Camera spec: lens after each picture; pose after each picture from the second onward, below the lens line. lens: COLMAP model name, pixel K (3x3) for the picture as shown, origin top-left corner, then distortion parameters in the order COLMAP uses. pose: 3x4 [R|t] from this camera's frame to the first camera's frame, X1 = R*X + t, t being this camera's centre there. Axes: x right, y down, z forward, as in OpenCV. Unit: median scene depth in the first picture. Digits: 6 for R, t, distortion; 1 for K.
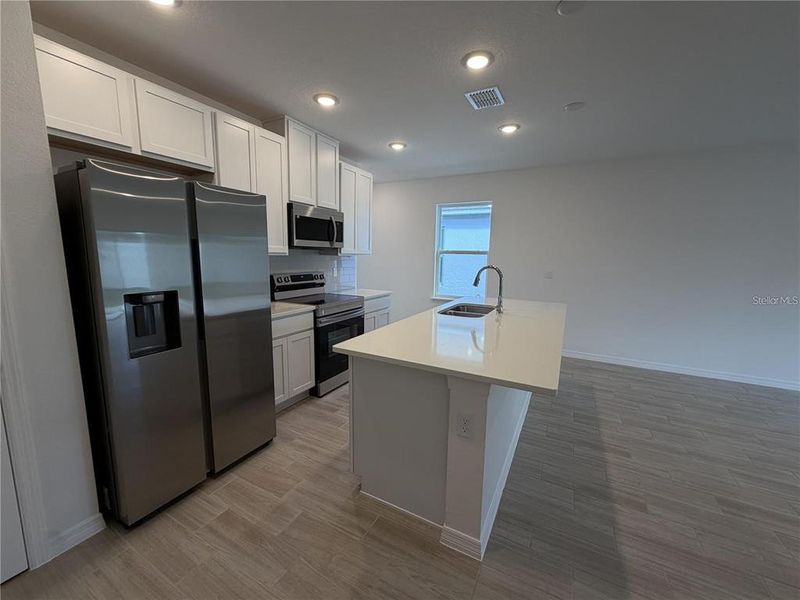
lens RADIAL K [[320.9, 0, 400.3], [0, 320.9, 297.7], [0, 0, 1]] dist [0.002276, -0.000050]
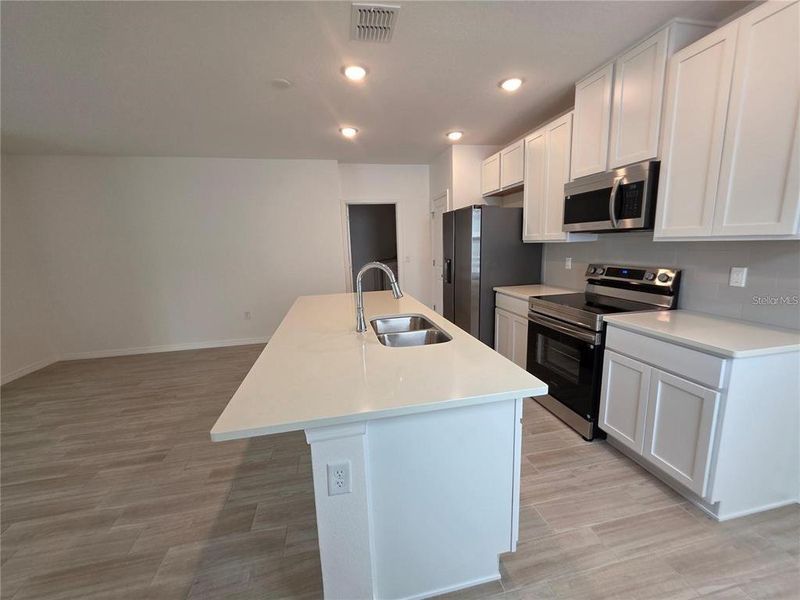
lens RADIAL K [[320.9, 0, 400.5], [0, 320.9, 298.9], [0, 0, 1]] dist [0.002276, -0.000050]
pose [[-0.766529, 0.120976, -0.630712, 0.645660], [-0.065152, 0.962382, 0.263775, -0.197853], [0.638896, 0.243283, -0.729812, 1.481951]]
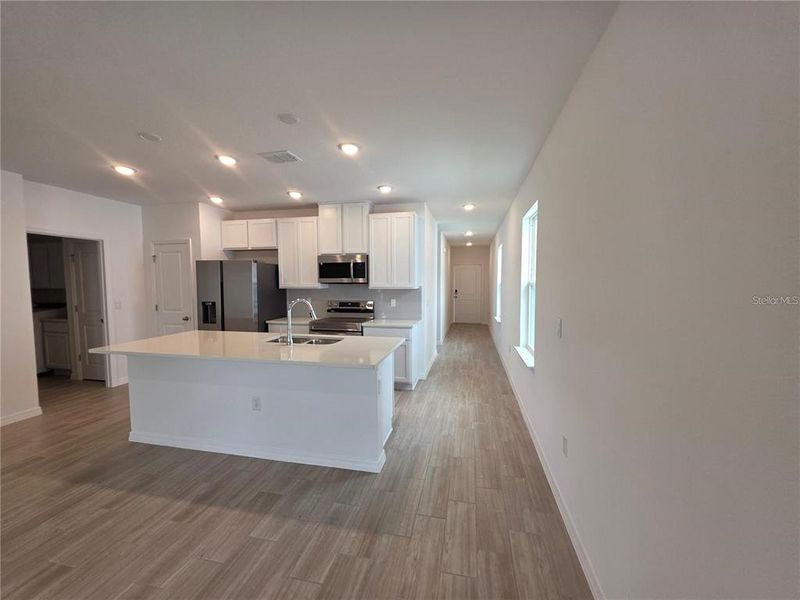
lens RADIAL K [[320.9, 0, 398.3], [0, 320.9, 301.6], [0, 0, 1]] dist [0.002276, -0.000050]
pose [[0.270761, 0.042985, -0.961686, 1.331715], [-0.124086, 0.992227, 0.009414, -0.139280], [0.954616, 0.116783, 0.273991, 1.000800]]
